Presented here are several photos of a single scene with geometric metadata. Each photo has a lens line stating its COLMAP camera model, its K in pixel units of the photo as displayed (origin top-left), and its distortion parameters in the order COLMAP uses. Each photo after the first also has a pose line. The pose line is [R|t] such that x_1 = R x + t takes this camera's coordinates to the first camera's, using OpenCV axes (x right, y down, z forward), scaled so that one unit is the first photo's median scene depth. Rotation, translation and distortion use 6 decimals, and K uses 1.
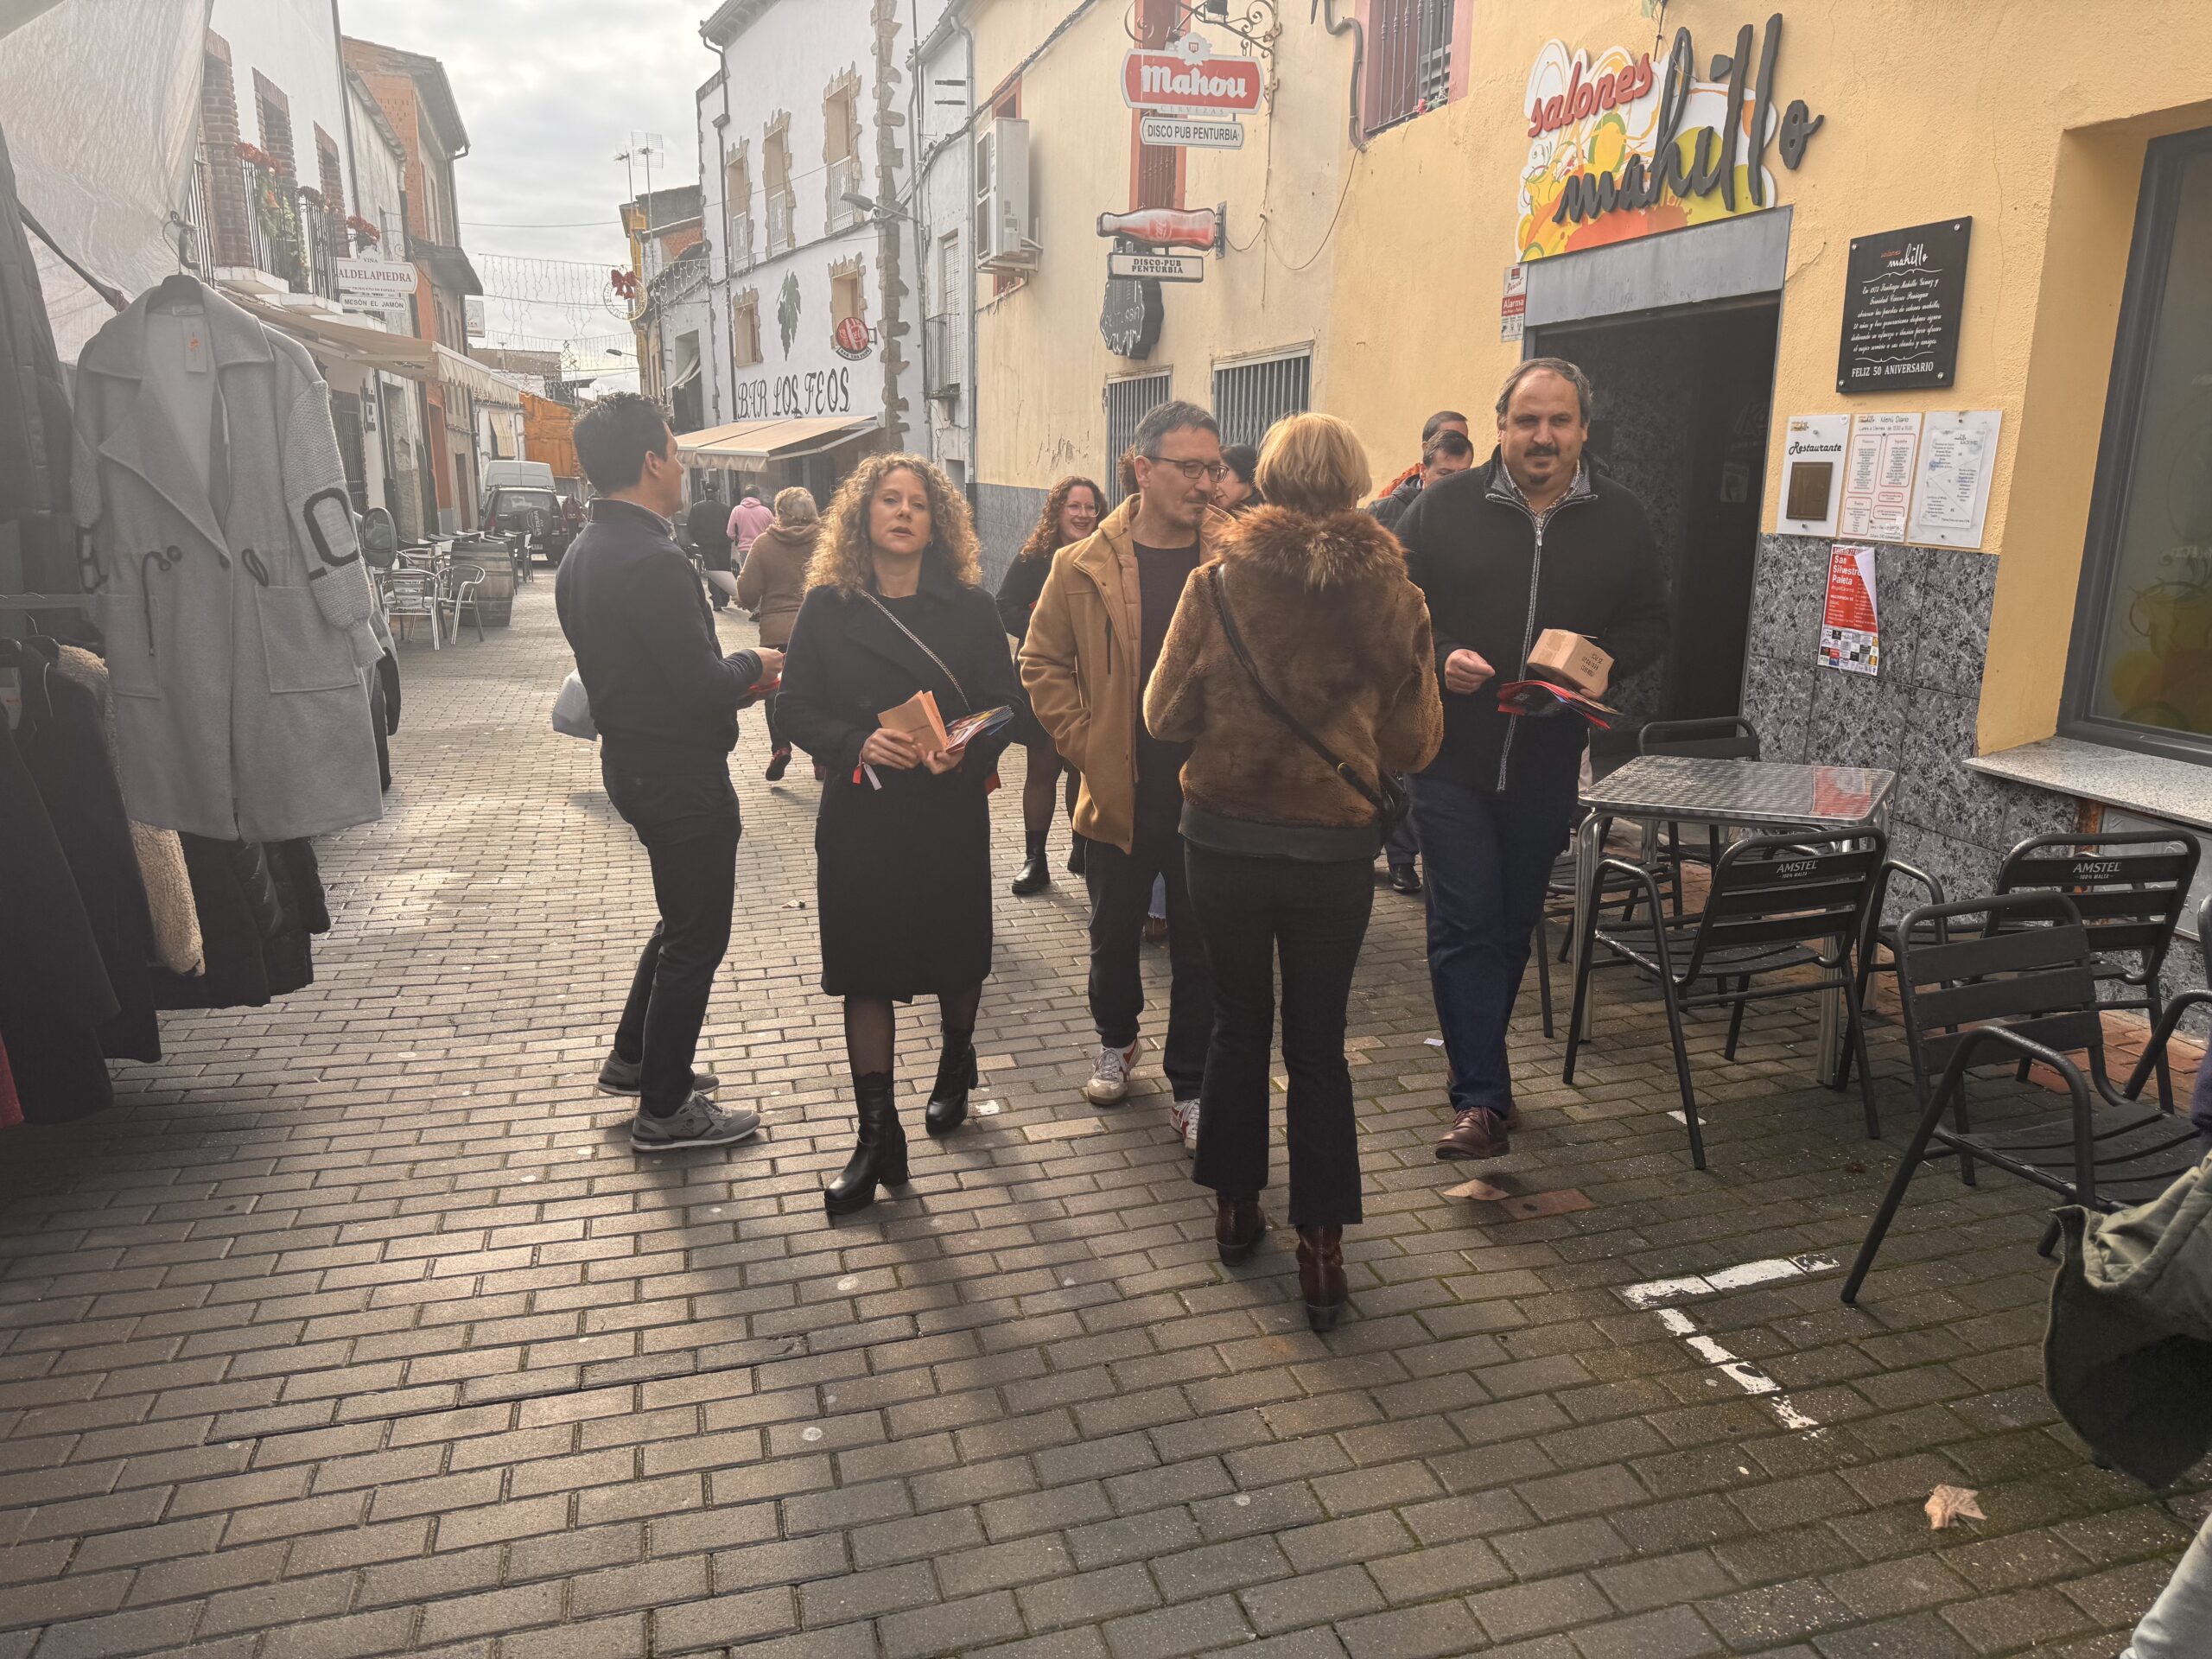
lens RADIAL K [[1550.9, 0, 1106.0], [0, 1550.9, 829.5], [0, 0, 1]] dist [0.031452, -0.028257]
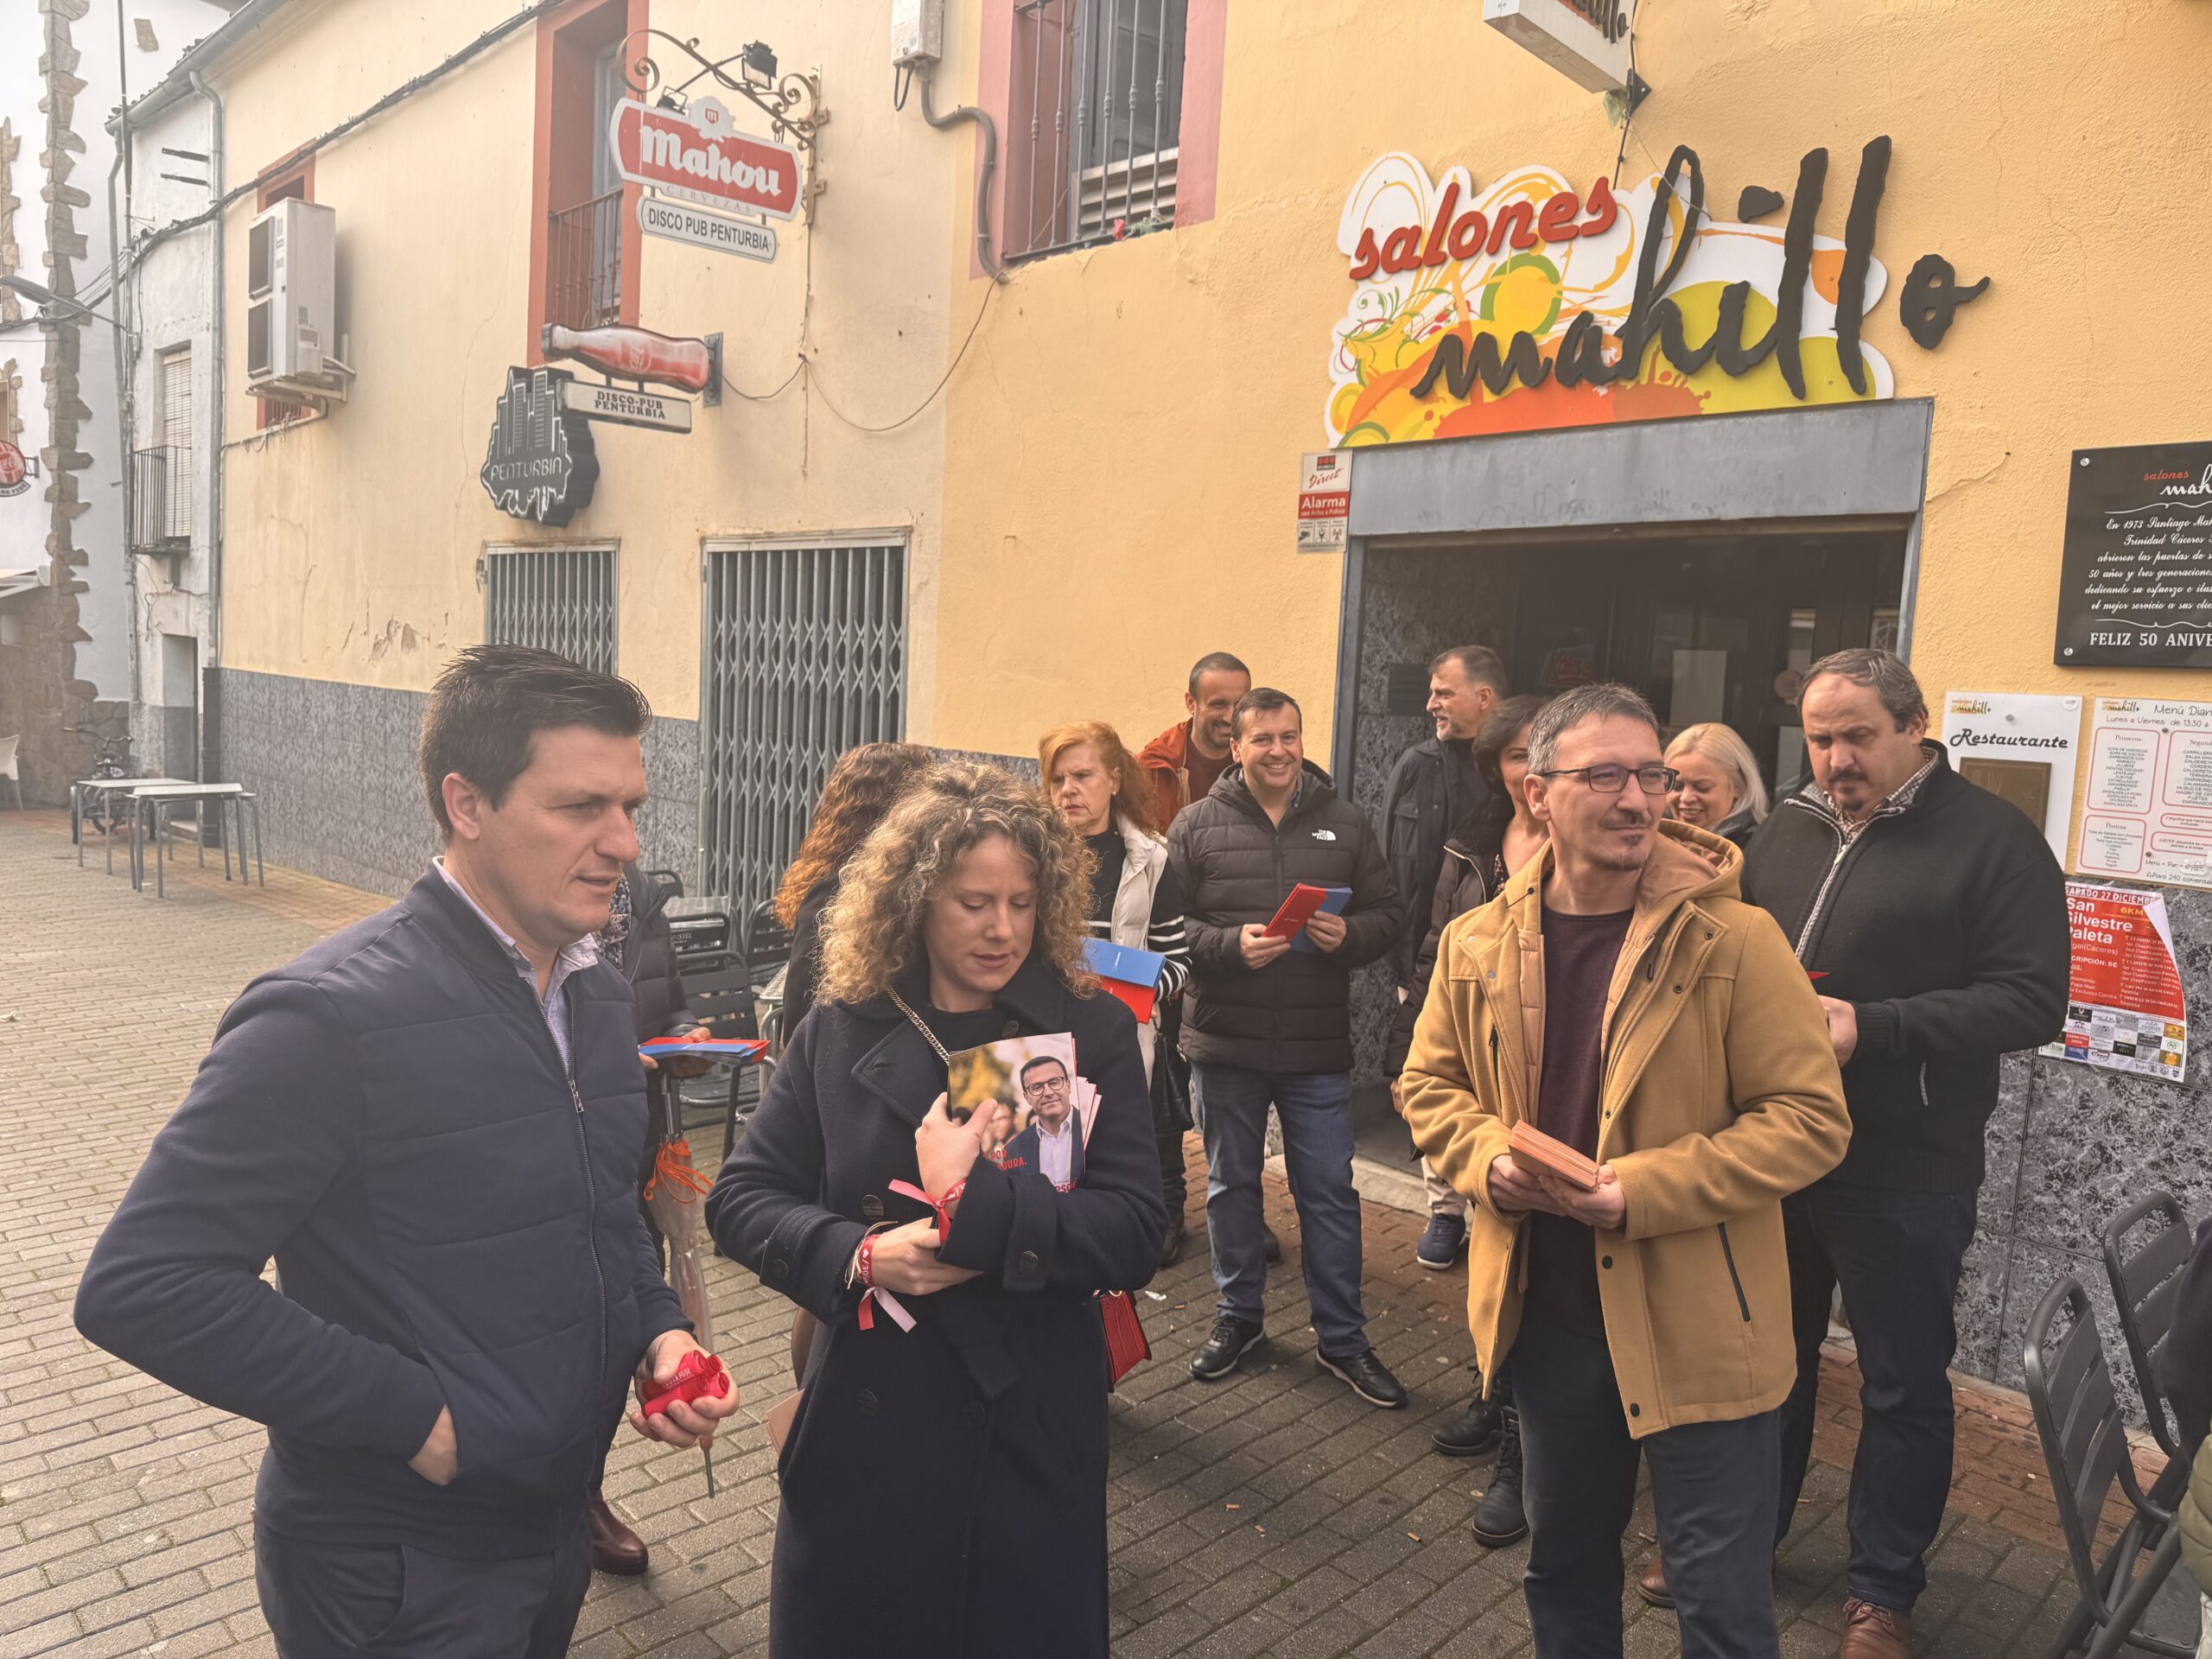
lens RADIAL K [[1550.9, 0, 1106.0], [0, 1550.9, 829.5], [0, 0, 1]] dist [0.031452, -0.028257]
pose [[0.885637, -0.011382, 0.464239, -0.136076], [0.065595, 0.992742, -0.100797, -0.100726], [-0.459722, 0.119721, 0.879956, 0.361541]]
